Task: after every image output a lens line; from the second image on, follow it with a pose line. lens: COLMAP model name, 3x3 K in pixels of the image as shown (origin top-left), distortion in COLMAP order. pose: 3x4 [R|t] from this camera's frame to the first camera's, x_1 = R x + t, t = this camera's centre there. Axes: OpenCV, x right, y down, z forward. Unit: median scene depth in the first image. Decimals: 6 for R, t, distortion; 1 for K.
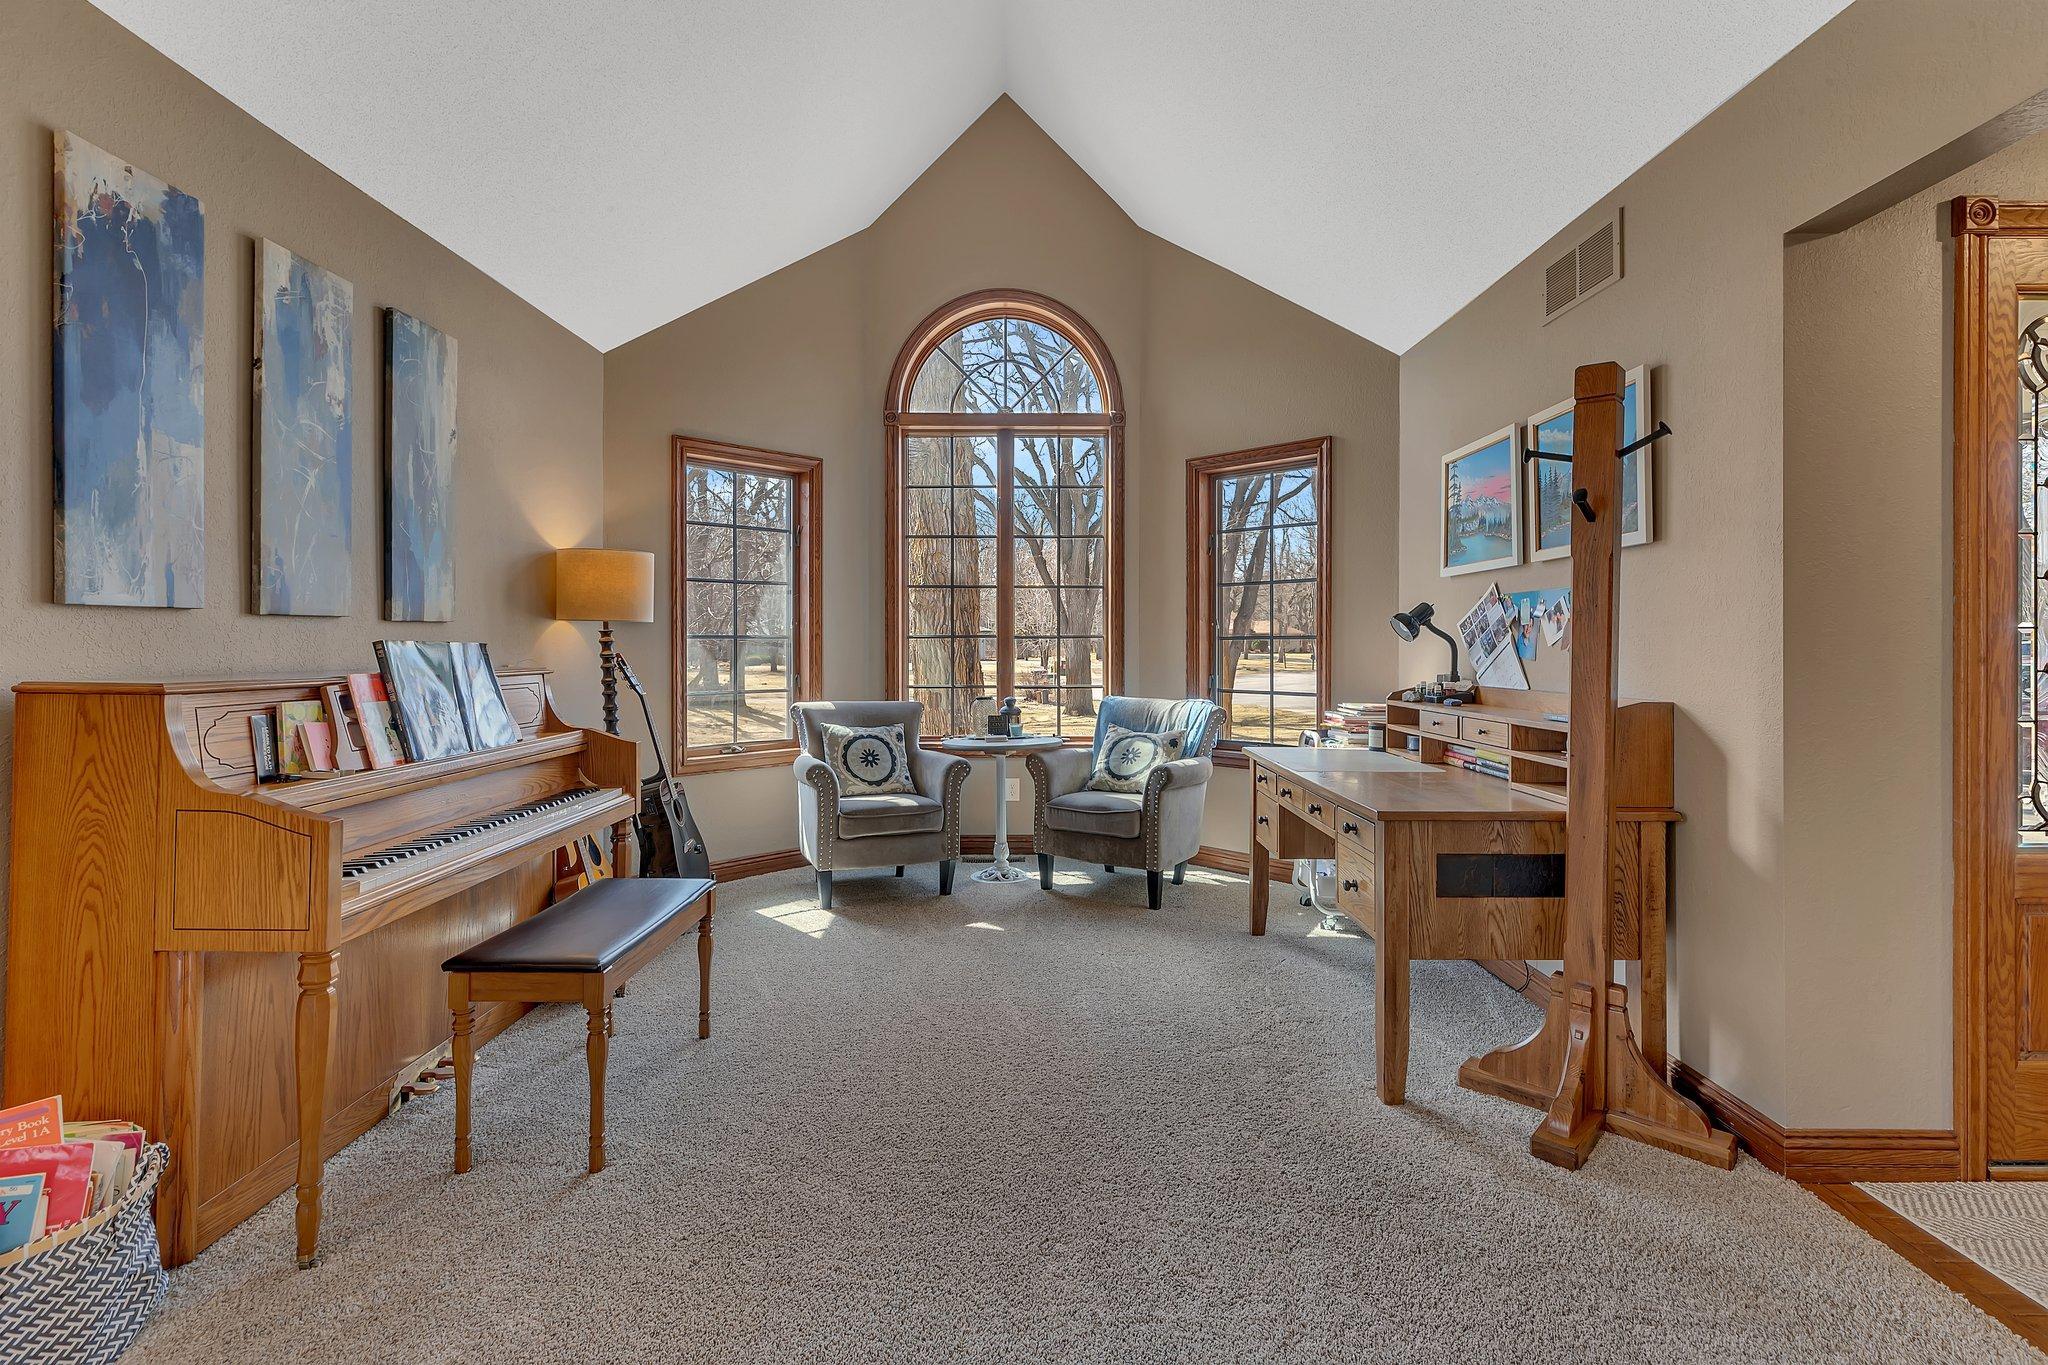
lens RADIAL K [[988.8, 0, 1019.9], [0, 988.8, 670.7], [0, 0, 1]] dist [-0.001385, 0.000500]
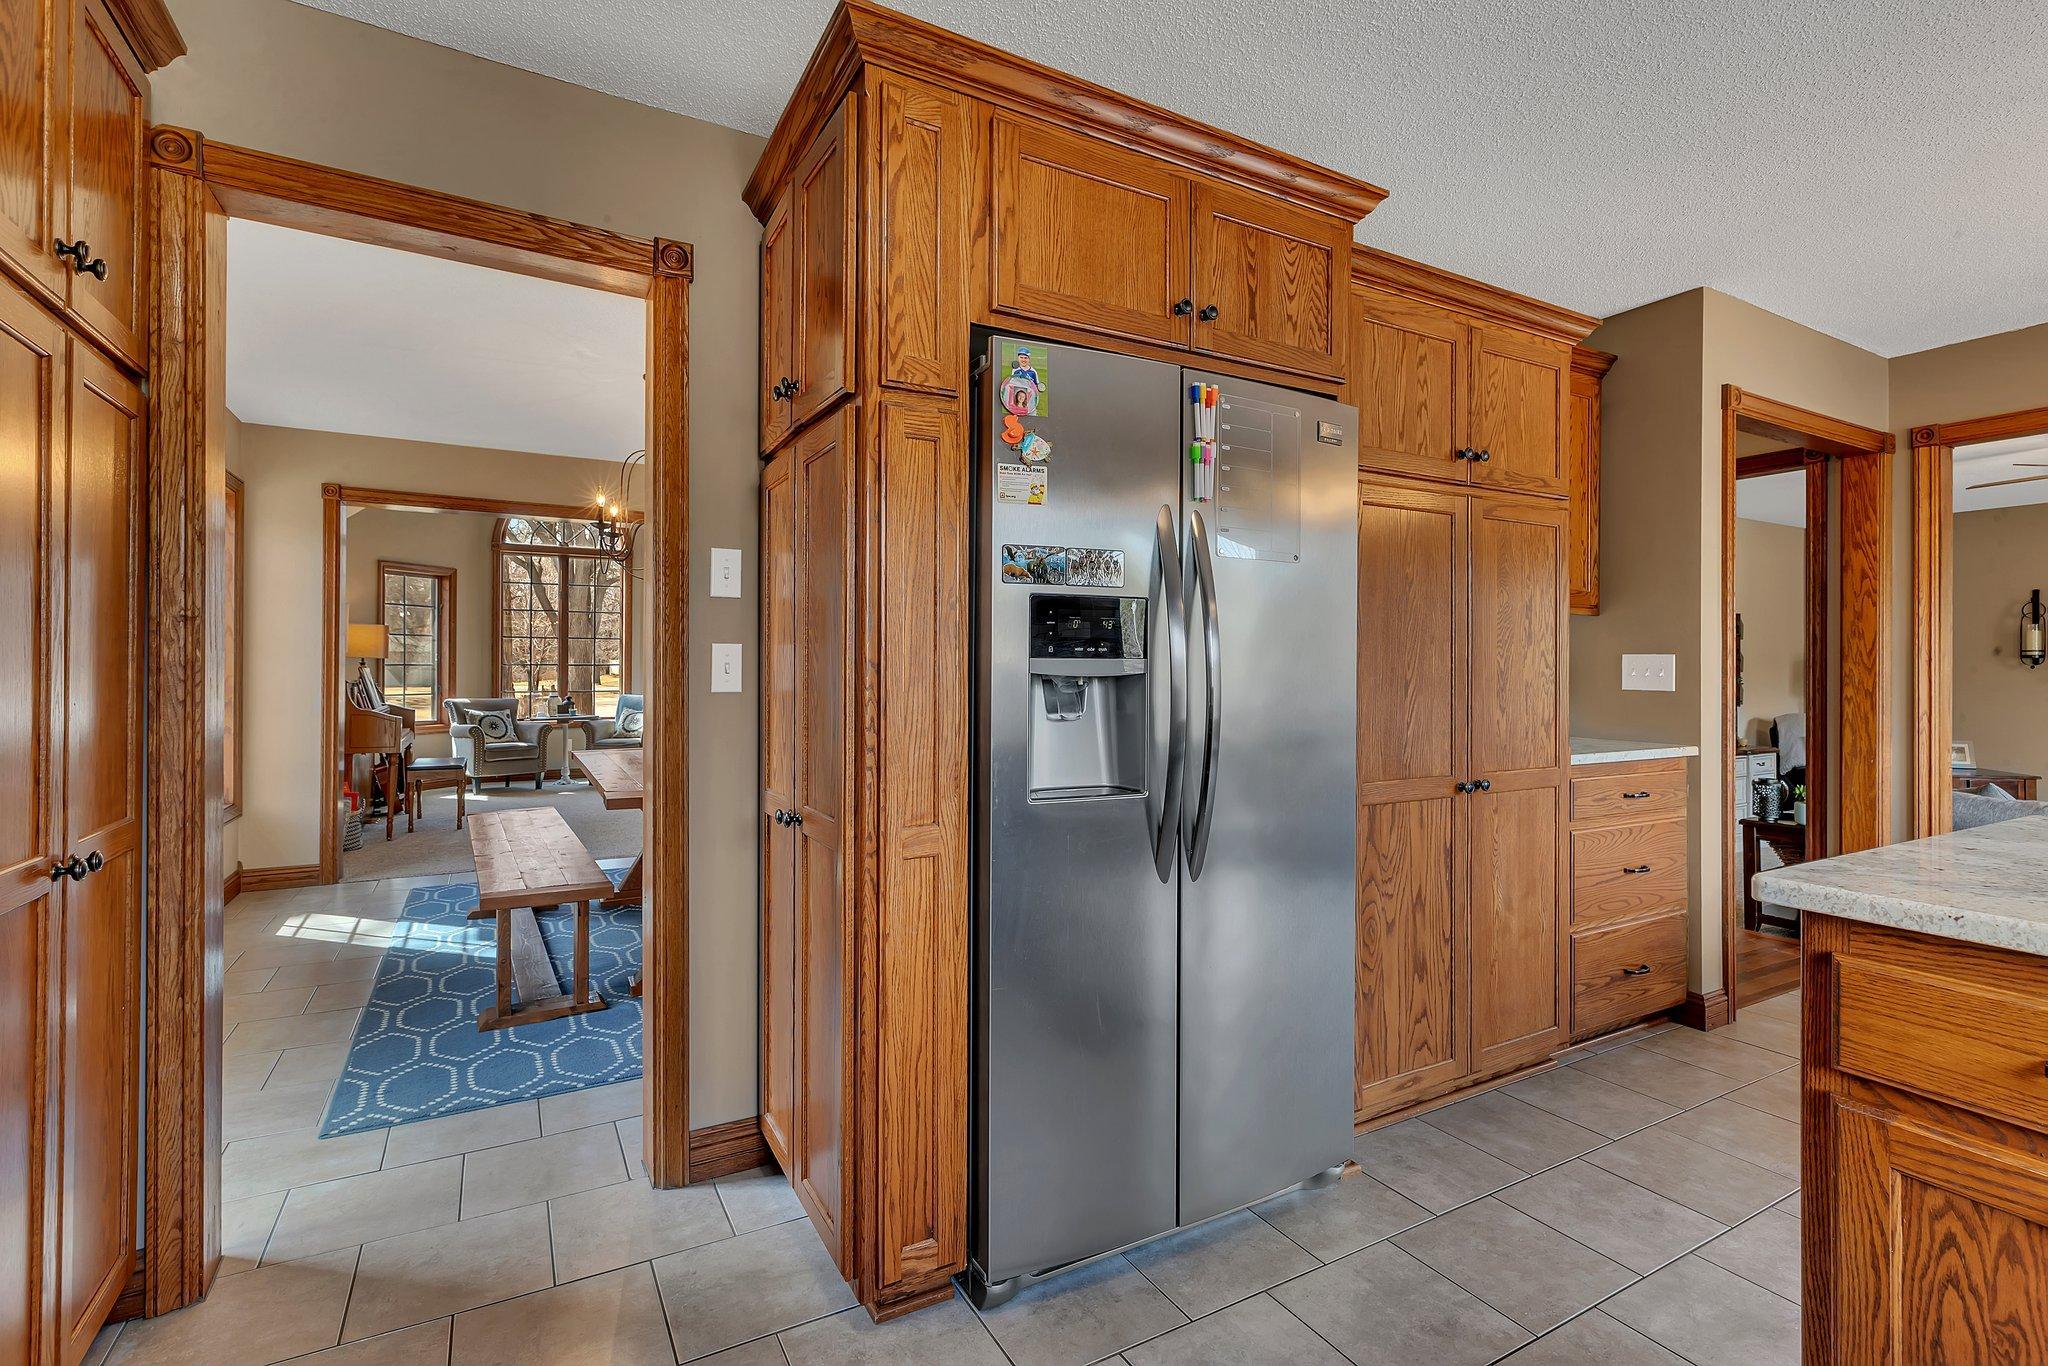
lens RADIAL K [[988.8, 0, 1028.2], [0, 988.8, 675.1], [0, 0, 1]] dist [-0.001385, 0.000500]
pose [[0.884024, -0.008675, 0.467361, -0.123576], [0.018663, 0.999686, -0.016746, 0.037984], [-0.467069, 0.023526, 0.883908, -1.183806]]
